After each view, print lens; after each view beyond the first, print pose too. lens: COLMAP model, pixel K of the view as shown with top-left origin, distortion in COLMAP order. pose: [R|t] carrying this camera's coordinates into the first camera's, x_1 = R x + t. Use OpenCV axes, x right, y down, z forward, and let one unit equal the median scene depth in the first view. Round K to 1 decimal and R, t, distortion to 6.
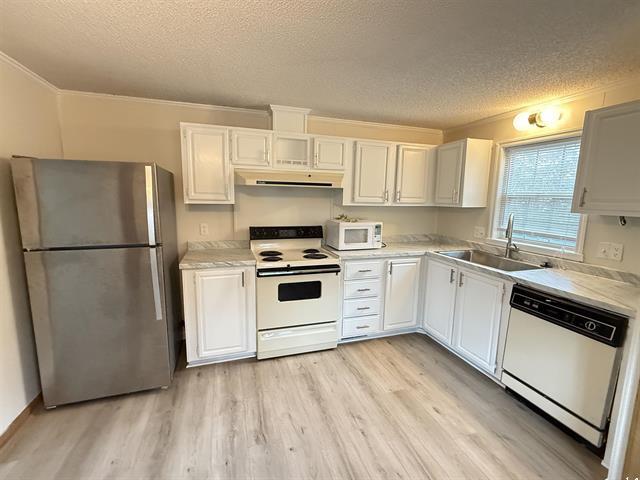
lens RADIAL K [[289.9, 0, 319.3], [0, 289.9, 239.0], [0, 0, 1]] dist [0.003807, -0.001588]
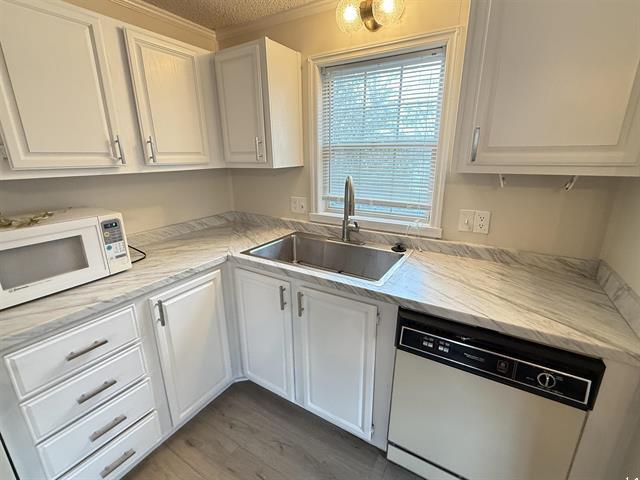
lens RADIAL K [[289.9, 0, 319.9], [0, 289.9, 237.5], [0, 0, 1]] dist [0.003807, -0.001588]
pose [[0.760959, -0.203260, 0.616139, 0.206315], [0.115986, 0.976979, 0.179050, -0.078902], [-0.638348, -0.064786, 0.767016, 0.570838]]
